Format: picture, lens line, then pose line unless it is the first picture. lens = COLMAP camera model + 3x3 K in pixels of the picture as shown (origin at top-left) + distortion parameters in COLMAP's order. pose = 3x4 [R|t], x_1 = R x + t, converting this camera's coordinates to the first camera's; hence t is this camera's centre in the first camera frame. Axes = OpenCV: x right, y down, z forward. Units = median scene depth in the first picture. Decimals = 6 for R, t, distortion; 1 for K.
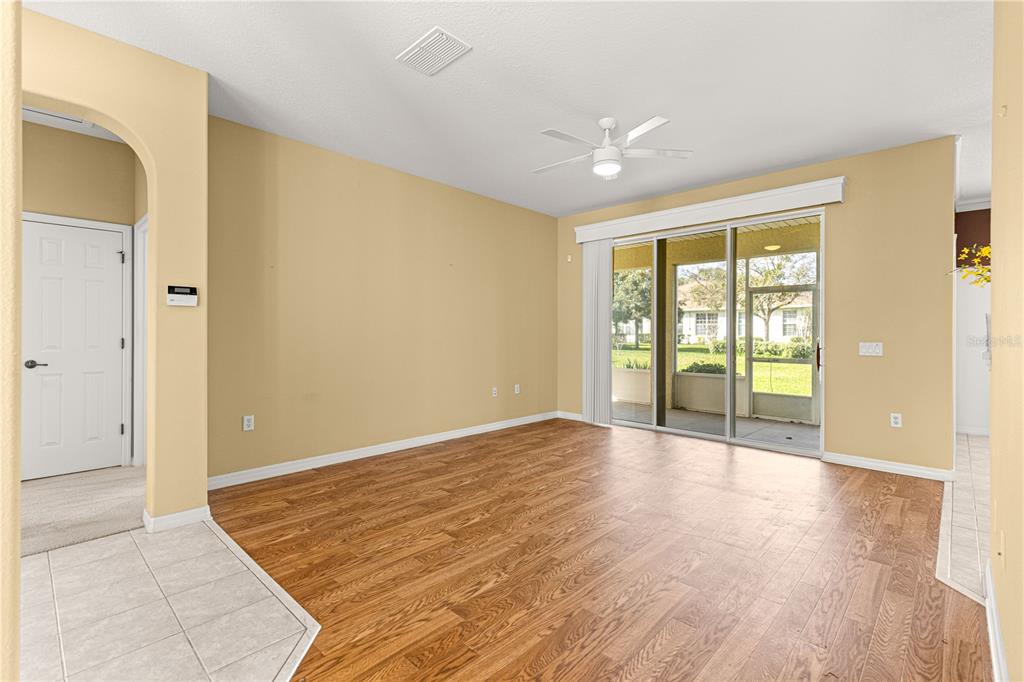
lens RADIAL K [[464.4, 0, 509.9], [0, 464.4, 335.7], [0, 0, 1]] dist [0.007480, -0.000328]
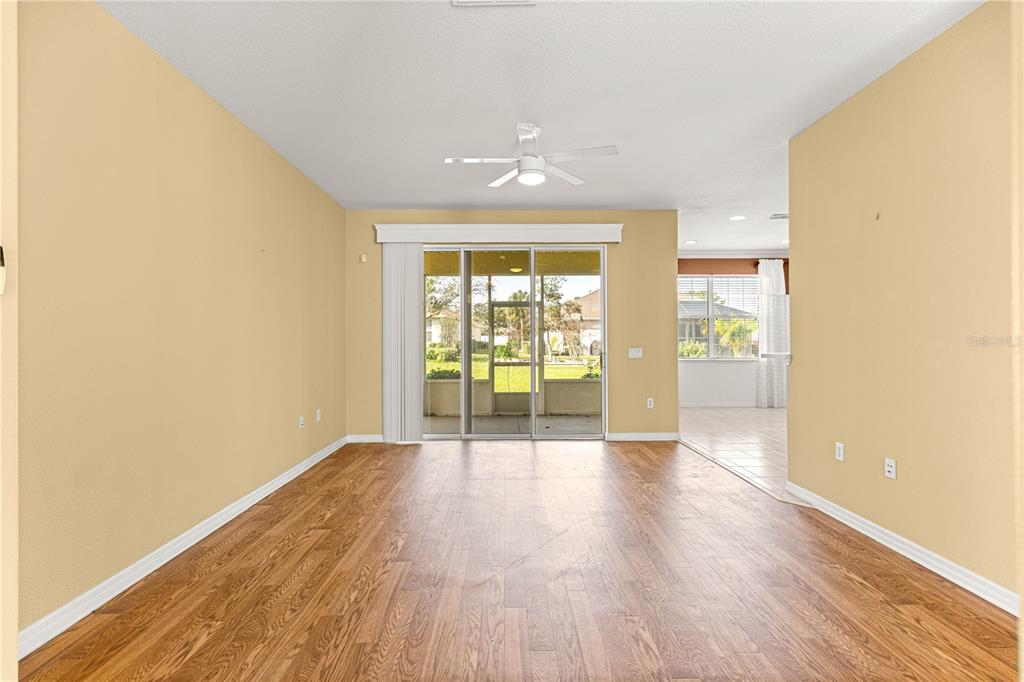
lens RADIAL K [[464.4, 0, 509.9], [0, 464.4, 335.7], [0, 0, 1]] dist [0.007480, -0.000328]
pose [[0.711511, -0.001755, 0.702673, -0.299968], [0.011305, 0.999896, -0.008950, -0.009677], [-0.702584, 0.014312, 0.711457, 0.191315]]
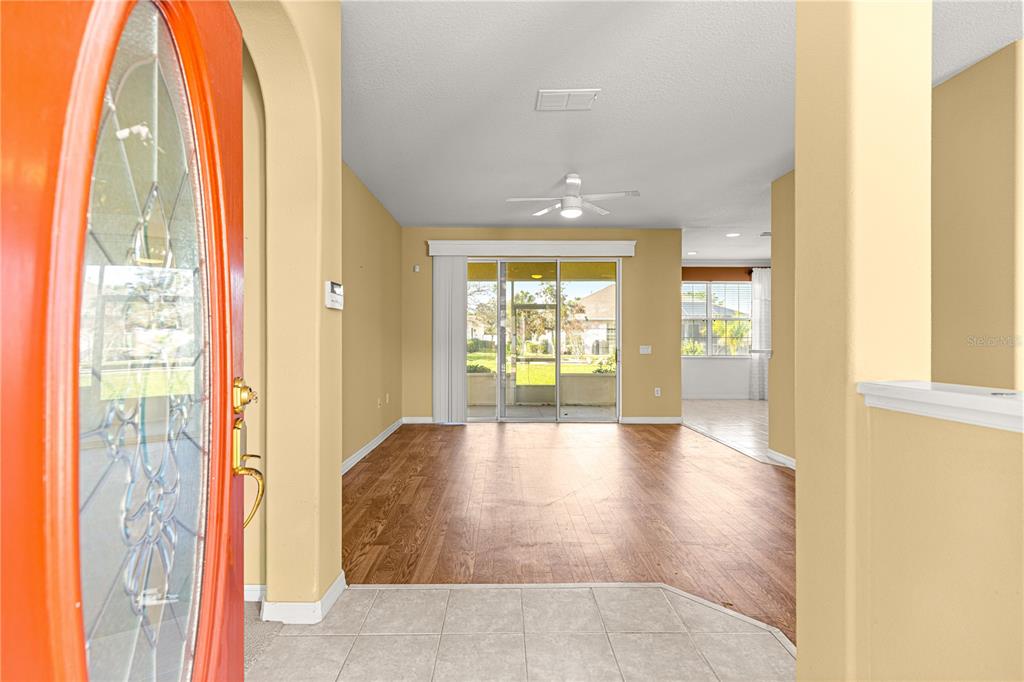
lens RADIAL K [[464.3, 0, 504.2], [0, 464.3, 338.0], [0, 0, 1]] dist [0.001829, 0.000053]
pose [[0.717027, -0.002266, 0.697041, -0.470940], [0.005723, 0.999980, -0.002637, -0.007112], [-0.697022, 0.005880, 0.717026, 0.122474]]
